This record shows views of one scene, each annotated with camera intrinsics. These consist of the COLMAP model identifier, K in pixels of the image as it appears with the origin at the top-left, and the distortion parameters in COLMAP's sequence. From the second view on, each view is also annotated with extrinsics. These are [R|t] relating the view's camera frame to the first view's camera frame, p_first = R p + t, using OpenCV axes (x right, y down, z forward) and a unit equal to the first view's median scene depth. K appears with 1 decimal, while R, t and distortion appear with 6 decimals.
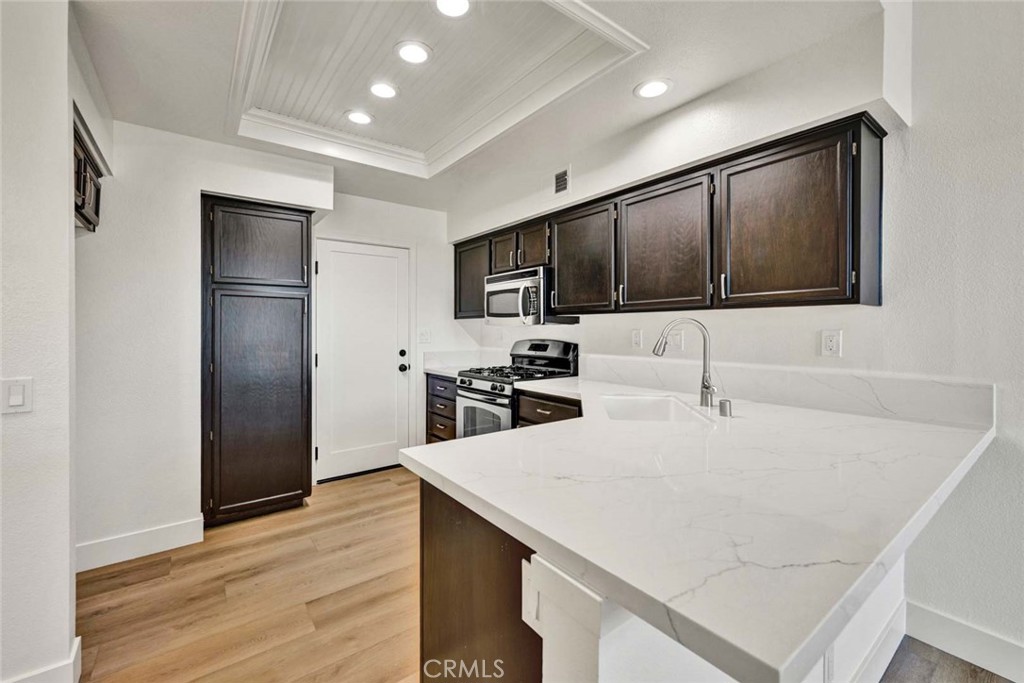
lens RADIAL K [[434.7, 0, 515.2], [0, 434.7, 335.8], [0, 0, 1]] dist [0.001575, 0.001405]
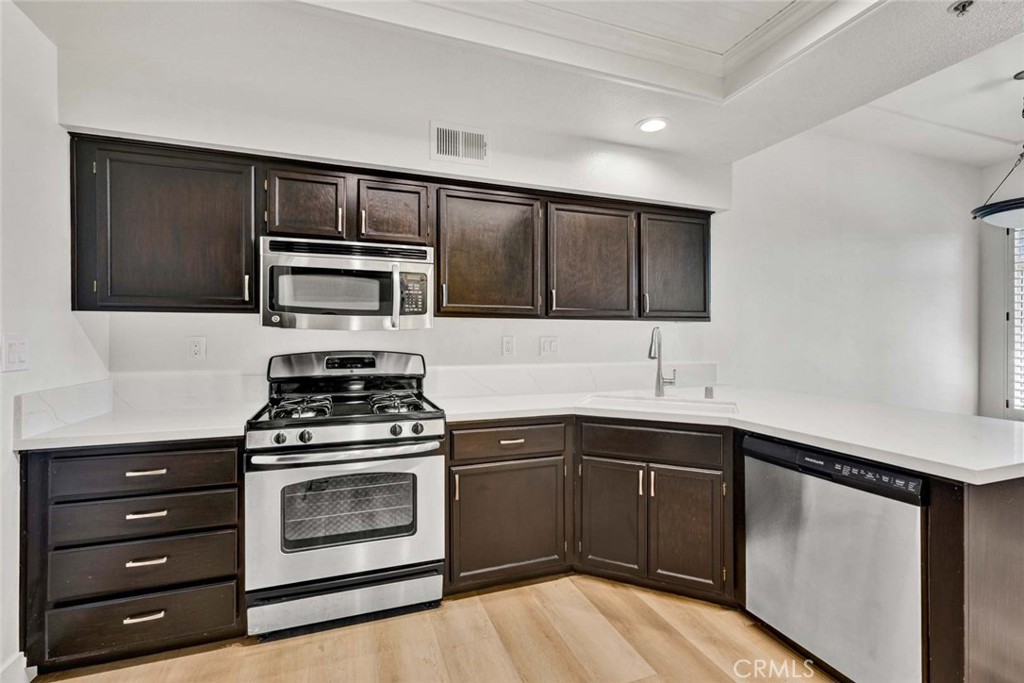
lens RADIAL K [[434.7, 0, 472.5], [0, 434.7, 340.9], [0, 0, 1]] dist [0.001575, 0.001405]
pose [[0.317679, -0.004920, 0.948186, -0.587634], [0.013036, 0.999915, 0.000821, -0.005342], [-0.948109, 0.012100, 0.317716, 0.699920]]
